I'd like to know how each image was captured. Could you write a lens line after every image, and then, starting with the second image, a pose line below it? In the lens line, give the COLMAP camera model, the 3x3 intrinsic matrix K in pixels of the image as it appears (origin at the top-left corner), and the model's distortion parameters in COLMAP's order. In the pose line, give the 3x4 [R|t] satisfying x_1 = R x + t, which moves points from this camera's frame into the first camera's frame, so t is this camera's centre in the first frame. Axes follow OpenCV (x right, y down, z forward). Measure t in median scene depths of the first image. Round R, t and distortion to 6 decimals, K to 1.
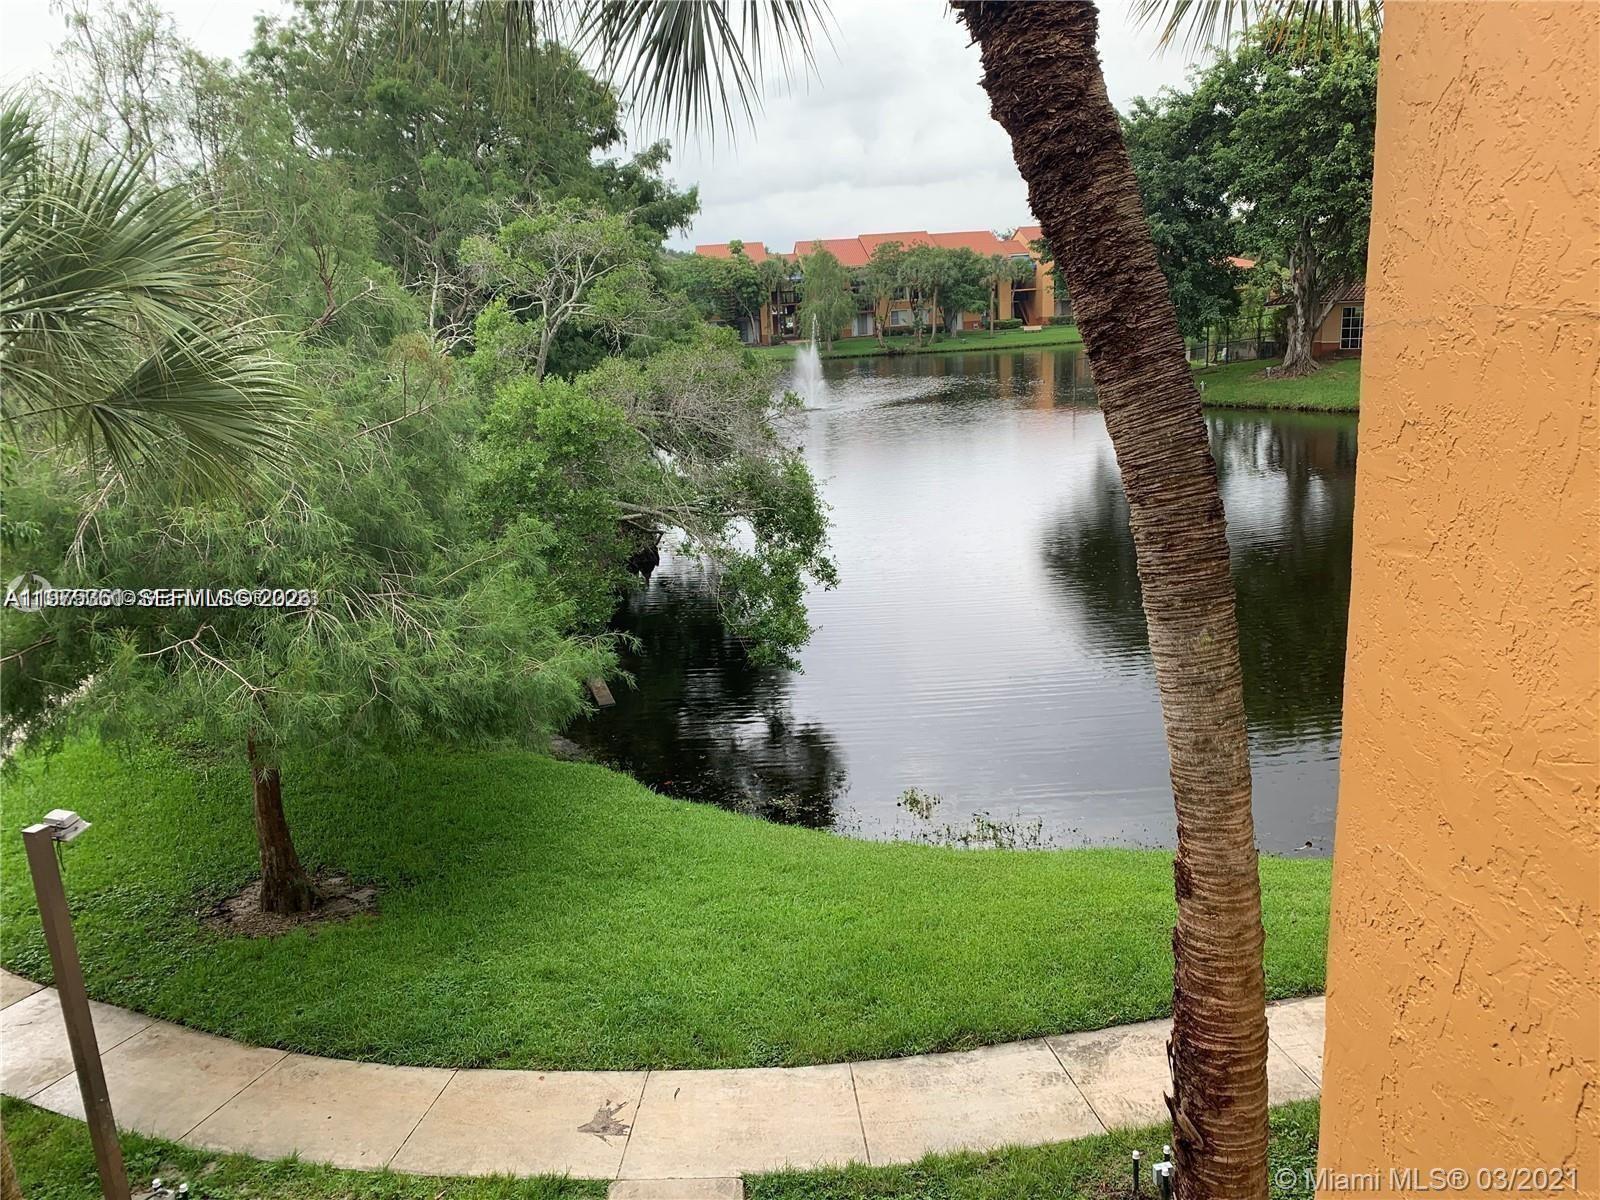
lens RADIAL K [[1207.8, 0, 802.2], [0, 1207.8, 601.5], [0, 0, 1]] dist [0.046637, -0.070939]
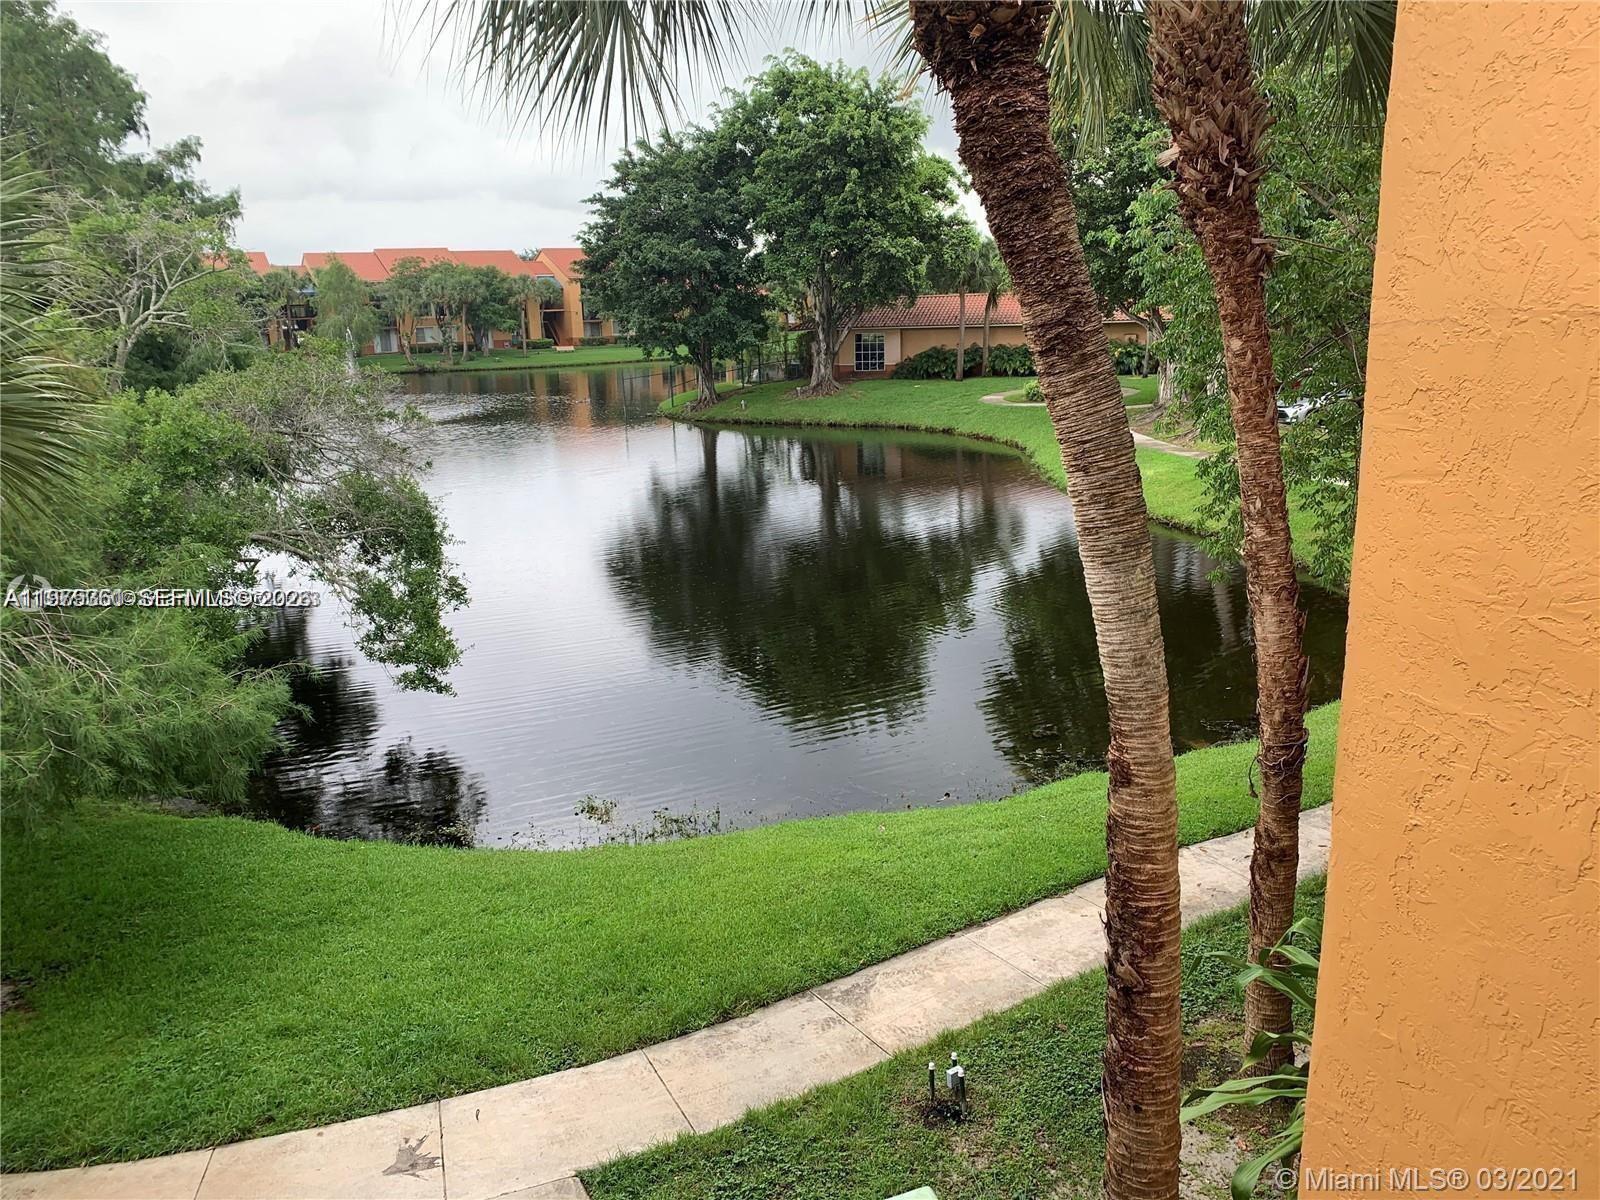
lens RADIAL K [[1220.9, 0, 775.0], [0, 1220.9, 597.1], [0, 0, 1]] dist [0.033375, -0.035517]
pose [[0.926194, -0.065706, 0.371278, -0.206211], [0.074142, 0.997212, -0.008479, 0.014579], [-0.369685, 0.035380, 0.928483, -0.018171]]
